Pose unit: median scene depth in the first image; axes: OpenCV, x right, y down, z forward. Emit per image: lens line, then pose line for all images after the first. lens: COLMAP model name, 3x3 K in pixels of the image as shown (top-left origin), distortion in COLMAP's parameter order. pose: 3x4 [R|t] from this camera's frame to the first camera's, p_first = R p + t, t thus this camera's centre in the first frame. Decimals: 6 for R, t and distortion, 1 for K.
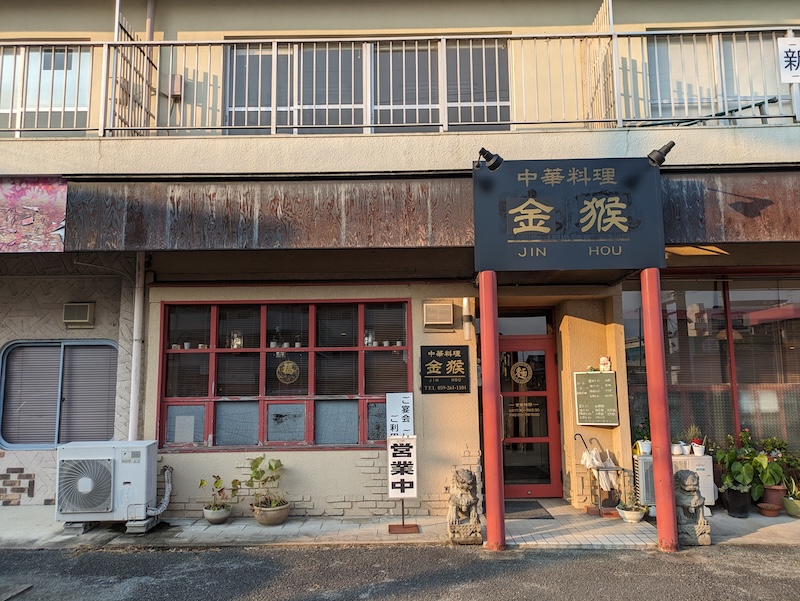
lens RADIAL K [[596.8, 0, 399.3], [0, 596.8, 308.9], [0, 0, 1]] dist [0.050131, -0.050475]
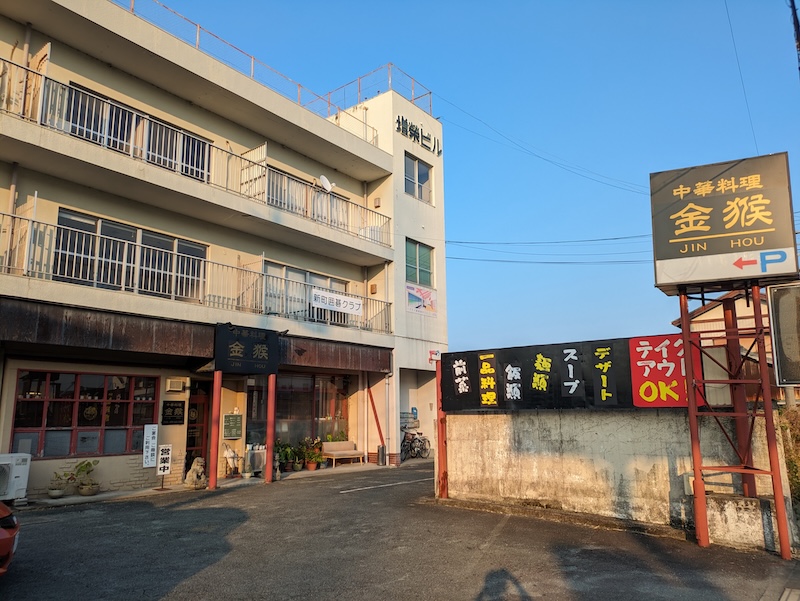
lens RADIAL K [[596.8, 0, 399.3], [0, 596.8, 308.9], [0, 0, 1]] dist [0.050131, -0.050475]
pose [[0.602213, 0.147860, 0.784523, -1.114993], [-0.101783, 0.988900, -0.108249, -0.104020], [-0.791820, -0.014662, 0.610578, -0.844330]]
